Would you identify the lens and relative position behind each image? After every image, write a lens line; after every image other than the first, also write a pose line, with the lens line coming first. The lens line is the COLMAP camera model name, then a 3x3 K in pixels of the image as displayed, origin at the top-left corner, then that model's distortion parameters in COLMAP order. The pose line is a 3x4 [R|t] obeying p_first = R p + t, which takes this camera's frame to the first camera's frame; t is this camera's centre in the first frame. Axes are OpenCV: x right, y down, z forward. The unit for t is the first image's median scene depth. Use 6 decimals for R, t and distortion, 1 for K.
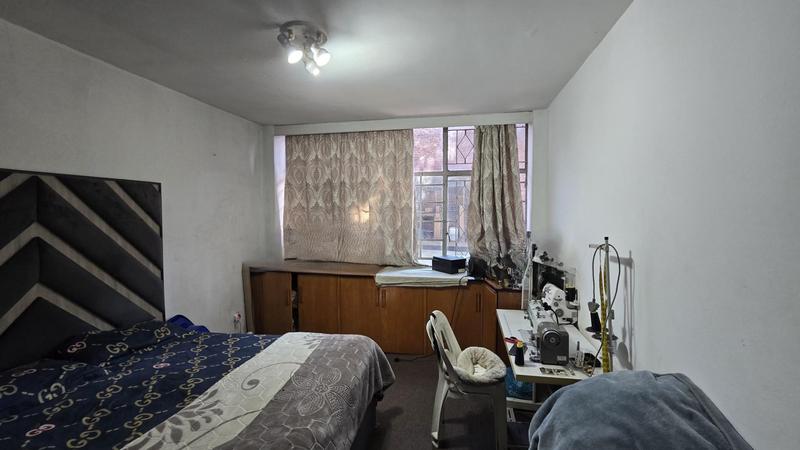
lens RADIAL K [[331.6, 0, 404.5], [0, 331.6, 222.0], [0, 0, 1]] dist [-0.008169, 0.001540]
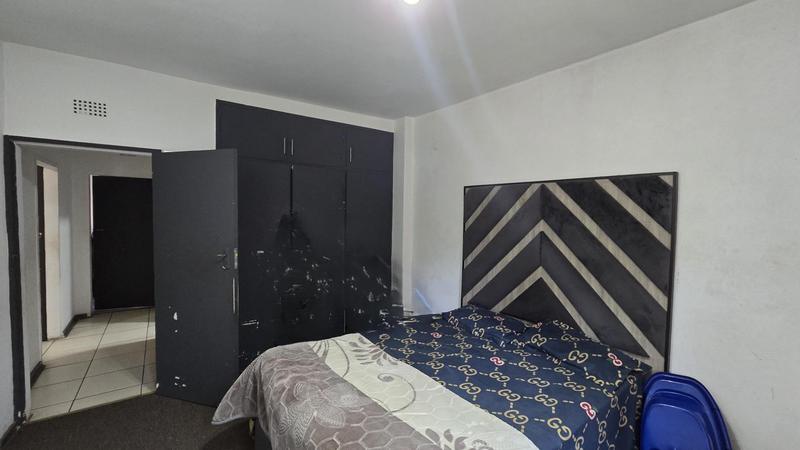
lens RADIAL K [[331.6, 0, 407.1], [0, 331.6, 225.2], [0, 0, 1]] dist [-0.008169, 0.001540]
pose [[-0.676951, 0.024357, -0.735625, 0.167568], [-0.039475, 0.996812, 0.069331, -0.038691], [0.734969, 0.075973, -0.673831, 1.217601]]
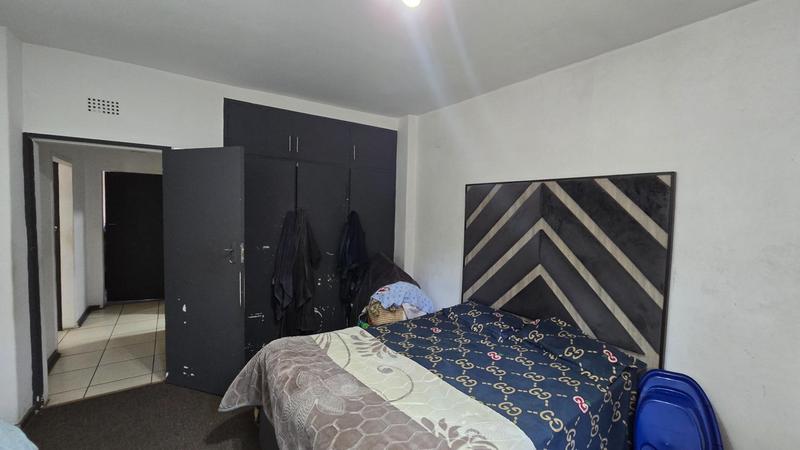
lens RADIAL K [[331.6, 0, 405.2], [0, 331.6, 226.1], [0, 0, 1]] dist [-0.008169, 0.001540]
pose [[-0.692527, 0.025793, -0.720931, 0.175091], [-0.047292, 0.995587, 0.081049, -0.039976], [0.719840, 0.090223, -0.688251, 1.241745]]
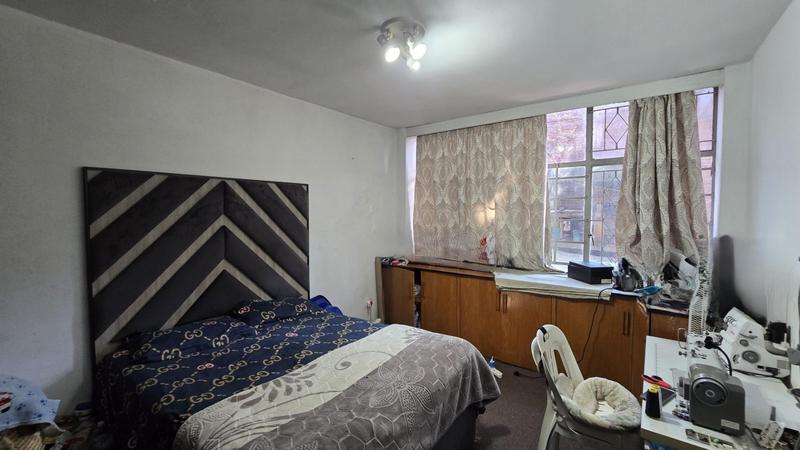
lens RADIAL K [[331.6, 0, 404.2], [0, 331.6, 221.9], [0, 0, 1]] dist [-0.008169, 0.001540]
pose [[0.895682, 0.017811, -0.444339, 0.133185], [-0.017528, 0.999835, 0.004745, 0.008781], [0.444350, 0.003538, 0.895846, 0.084056]]
